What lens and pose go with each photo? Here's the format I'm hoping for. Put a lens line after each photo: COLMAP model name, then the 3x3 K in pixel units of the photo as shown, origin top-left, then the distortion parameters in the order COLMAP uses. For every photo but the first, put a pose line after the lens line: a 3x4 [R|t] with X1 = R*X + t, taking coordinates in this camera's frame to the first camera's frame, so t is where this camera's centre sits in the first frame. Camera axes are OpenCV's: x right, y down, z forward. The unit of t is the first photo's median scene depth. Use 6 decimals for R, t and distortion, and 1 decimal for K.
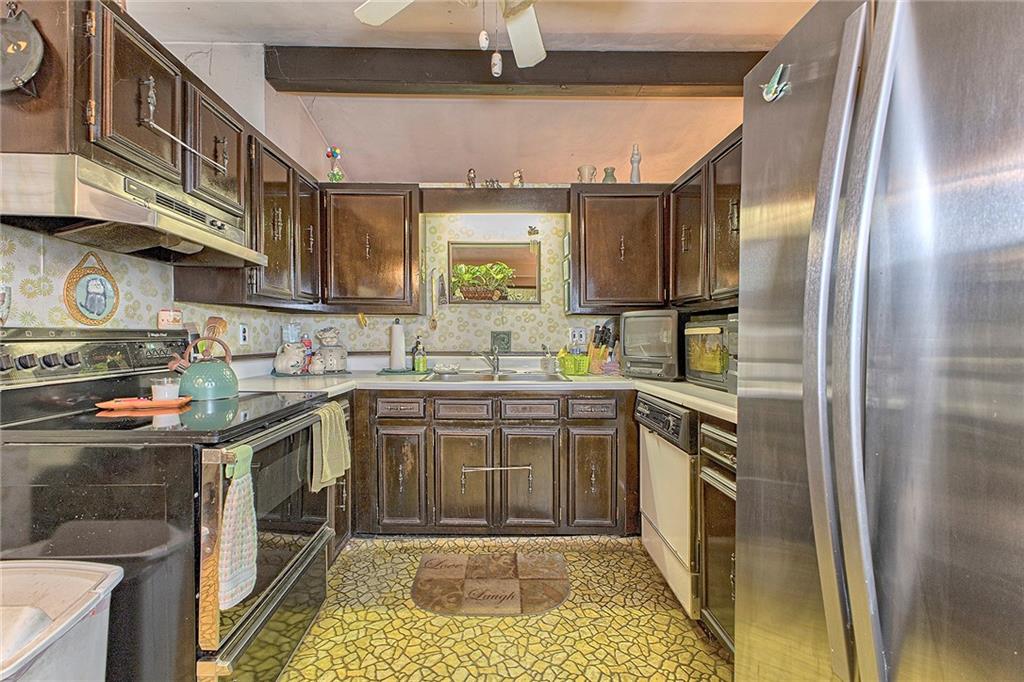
lens RADIAL K [[447.0, 0, 506.4], [0, 447.0, 337.7], [0, 0, 1]] dist [0.012849, 0.000671]
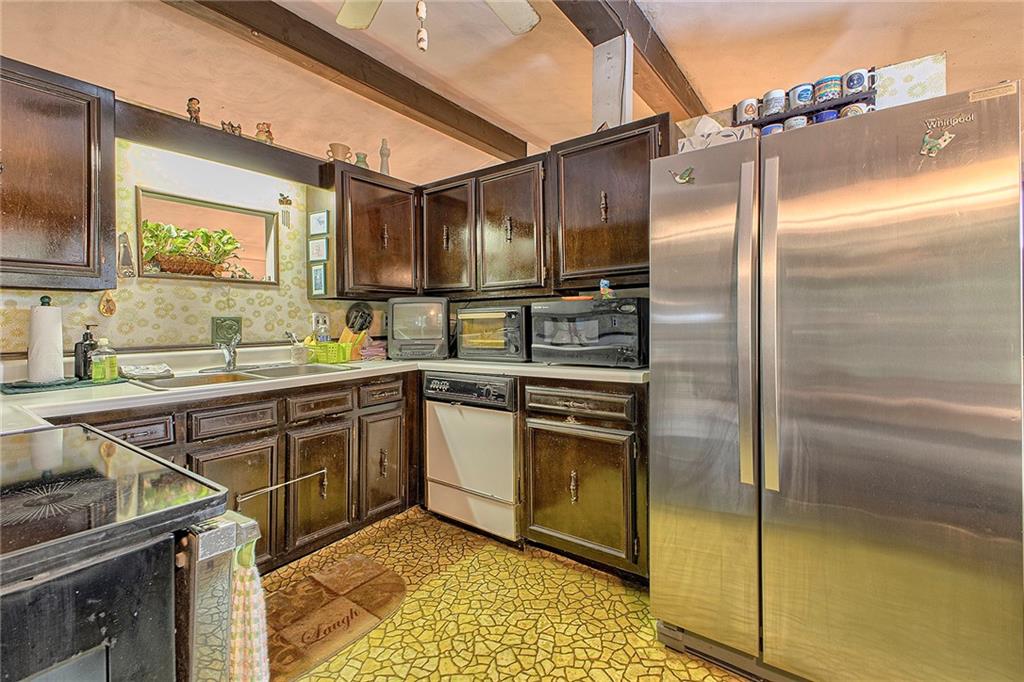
lens RADIAL K [[447.0, 0, 492.3], [0, 447.0, 315.5], [0, 0, 1]] dist [0.012849, 0.000671]
pose [[0.599384, -0.001900, 0.800459, -0.450414], [0.015868, 0.999829, -0.009509, -0.002804], [-0.800304, 0.018402, 0.599312, 0.194381]]
